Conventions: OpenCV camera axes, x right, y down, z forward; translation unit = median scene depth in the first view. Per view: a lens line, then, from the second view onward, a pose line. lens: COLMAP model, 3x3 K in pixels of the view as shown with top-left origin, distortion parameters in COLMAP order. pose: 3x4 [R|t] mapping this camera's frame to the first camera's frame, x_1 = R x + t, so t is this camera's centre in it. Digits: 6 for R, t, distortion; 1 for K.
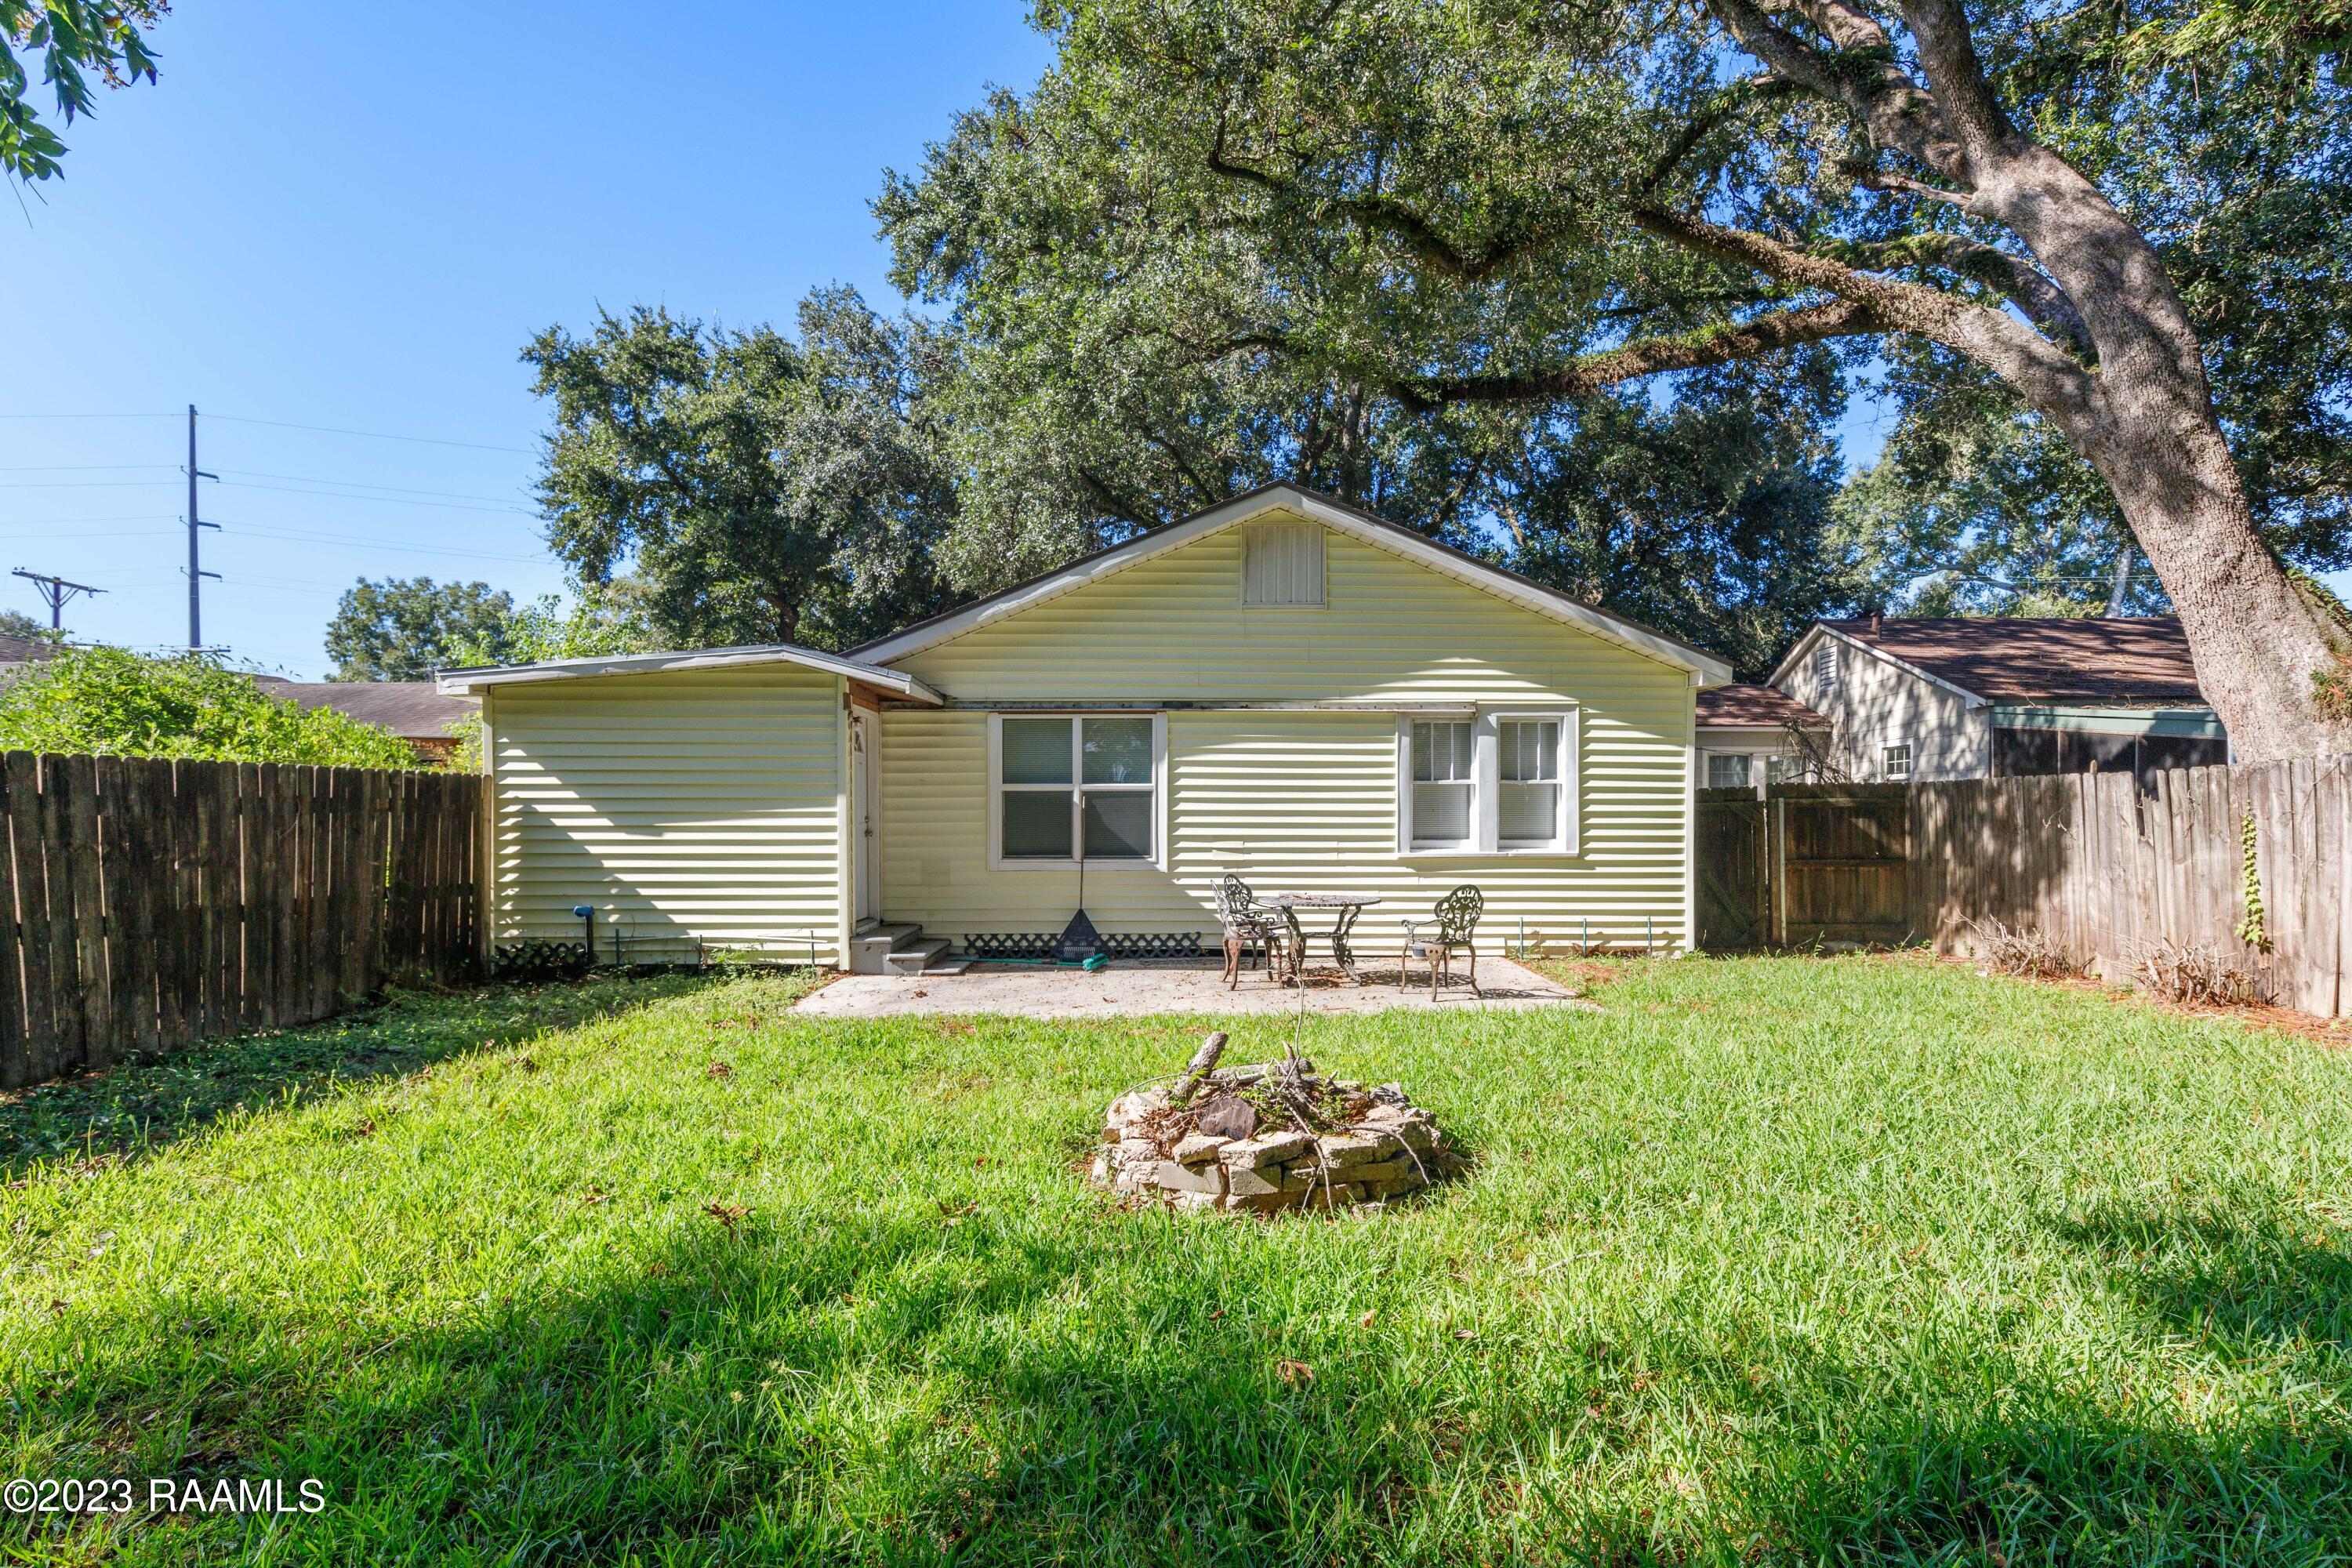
lens RADIAL K [[1082.1, 0, 1178.2], [0, 1082.1, 824.1], [0, 0, 1]] dist [-0.000645, 0.000044]
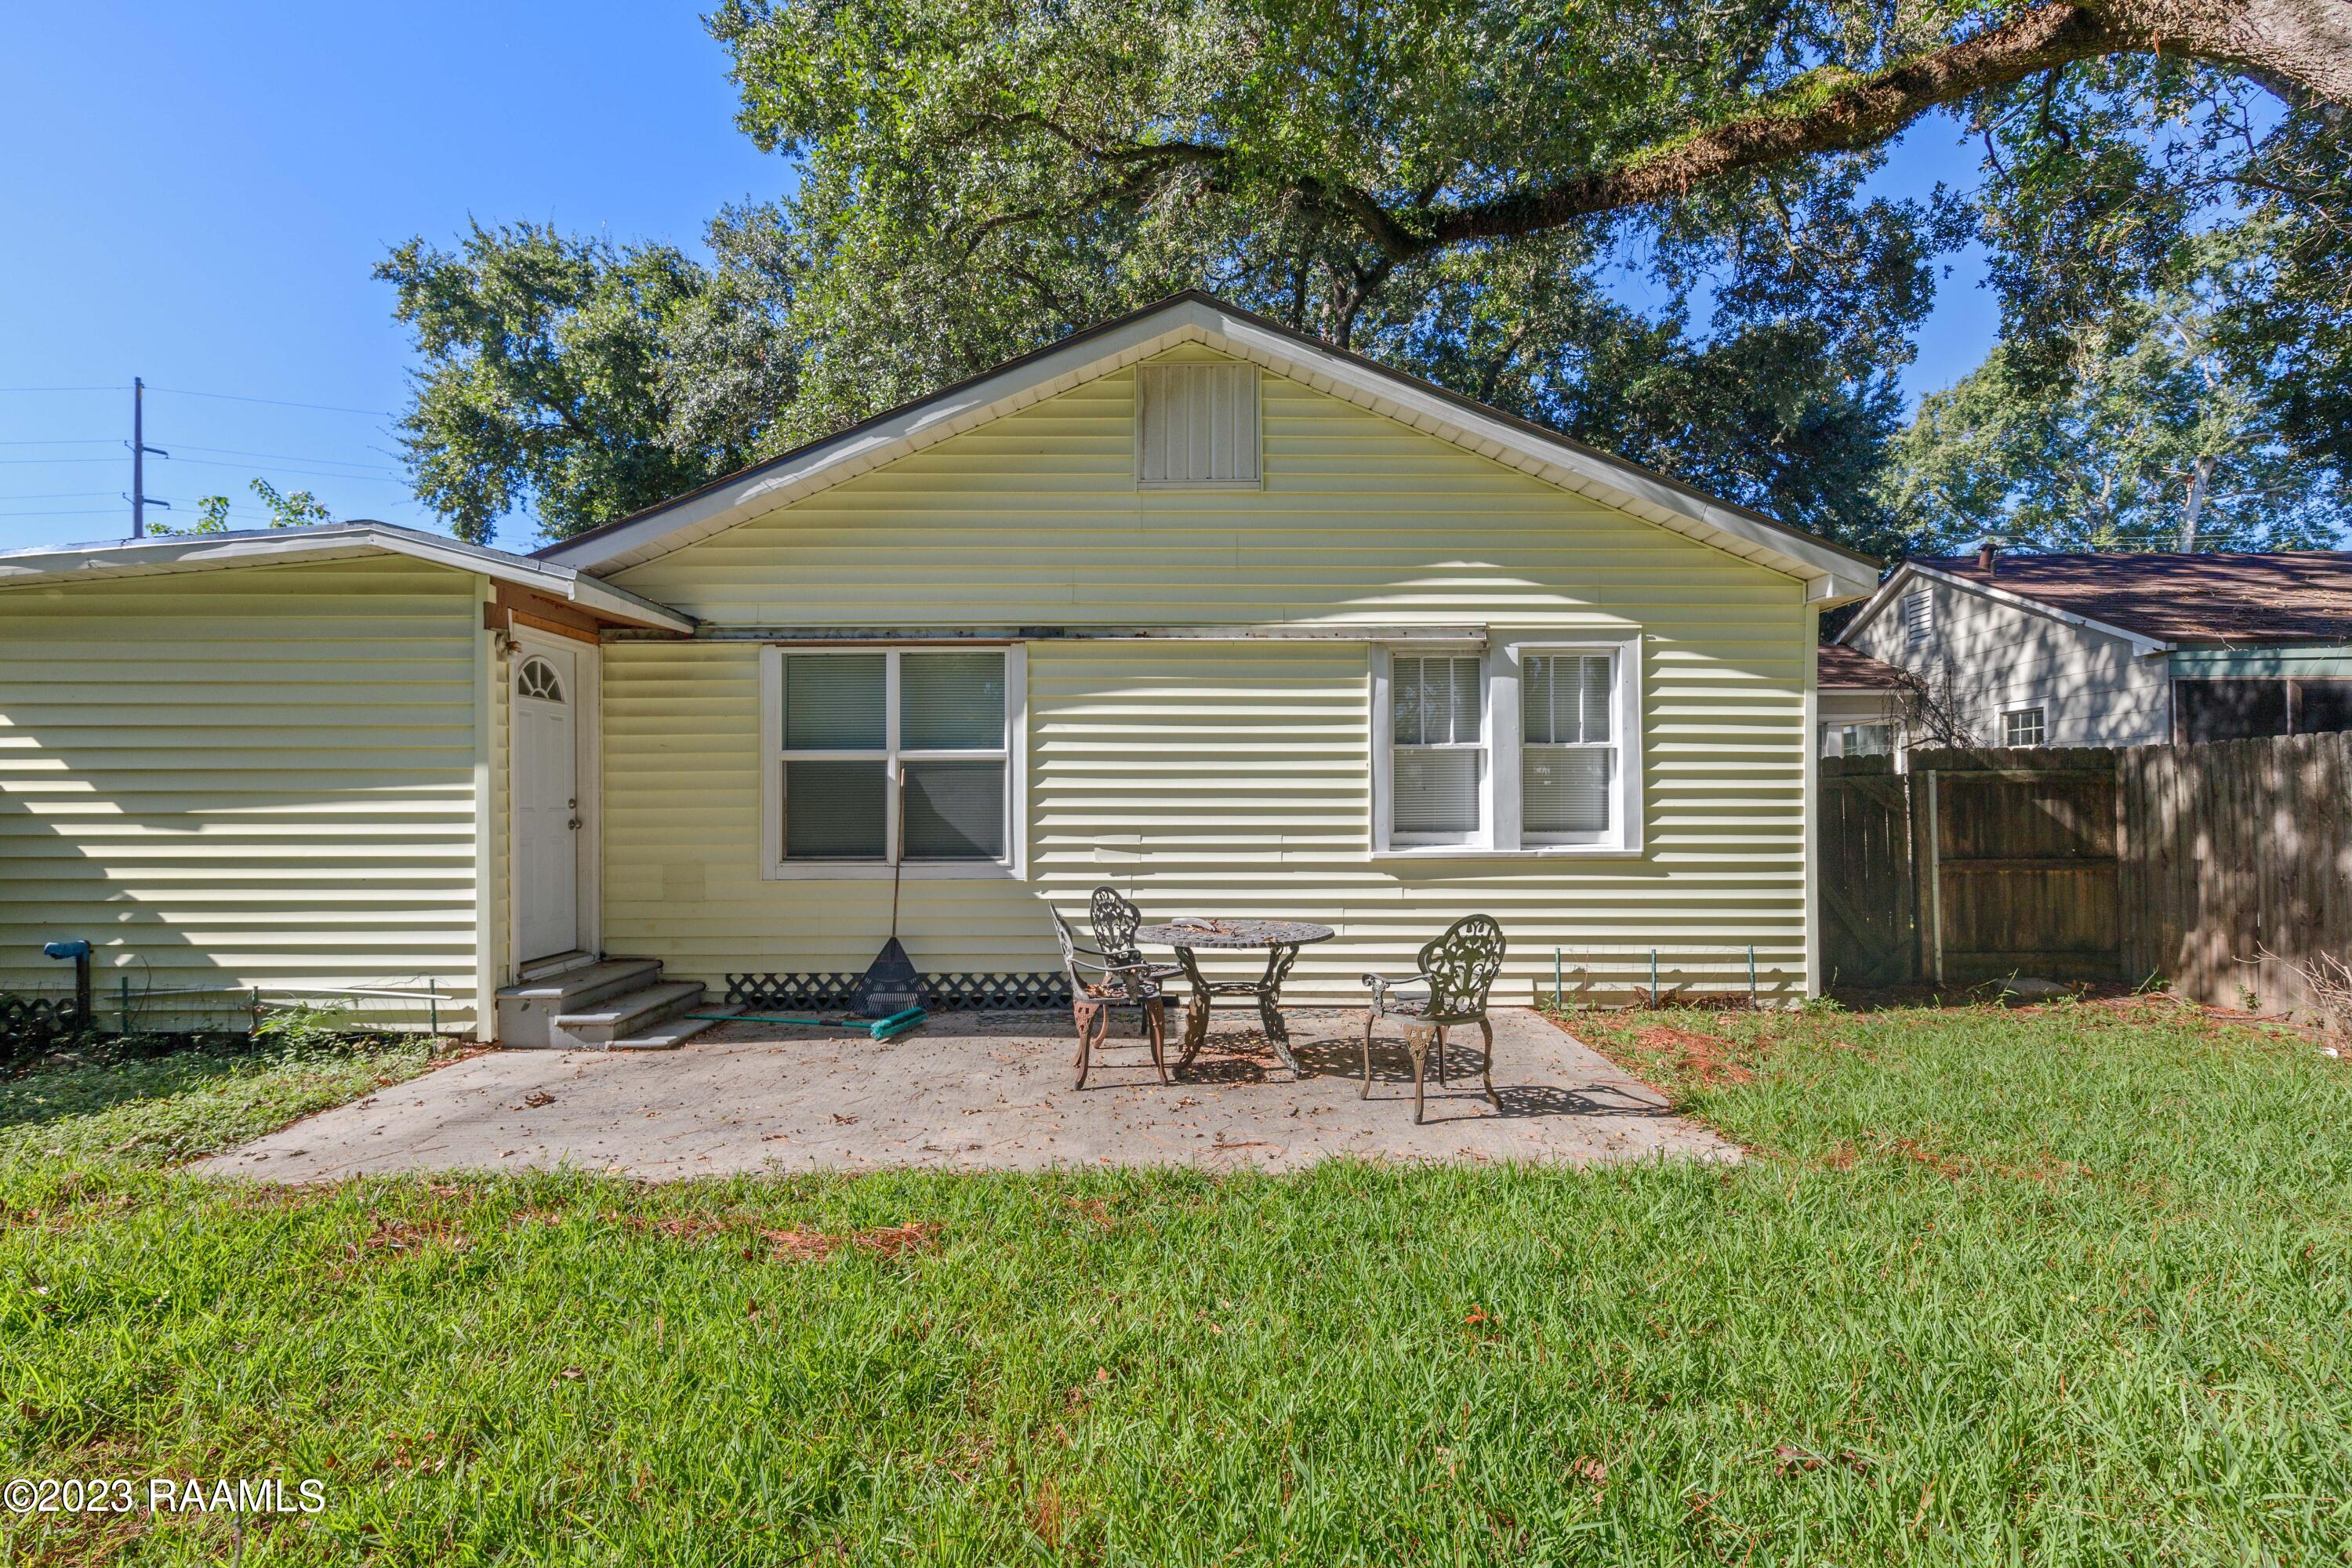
lens RADIAL K [[1071.0, 0, 1169.9], [0, 1071.0, 797.4], [0, 0, 1]] dist [0.001649, -0.000356]
pose [[0.999875, -0.002402, -0.015653, 0.088242], [0.002183, 0.999900, -0.014005, 0.001881], [0.015685, 0.013969, 0.999779, 0.333428]]
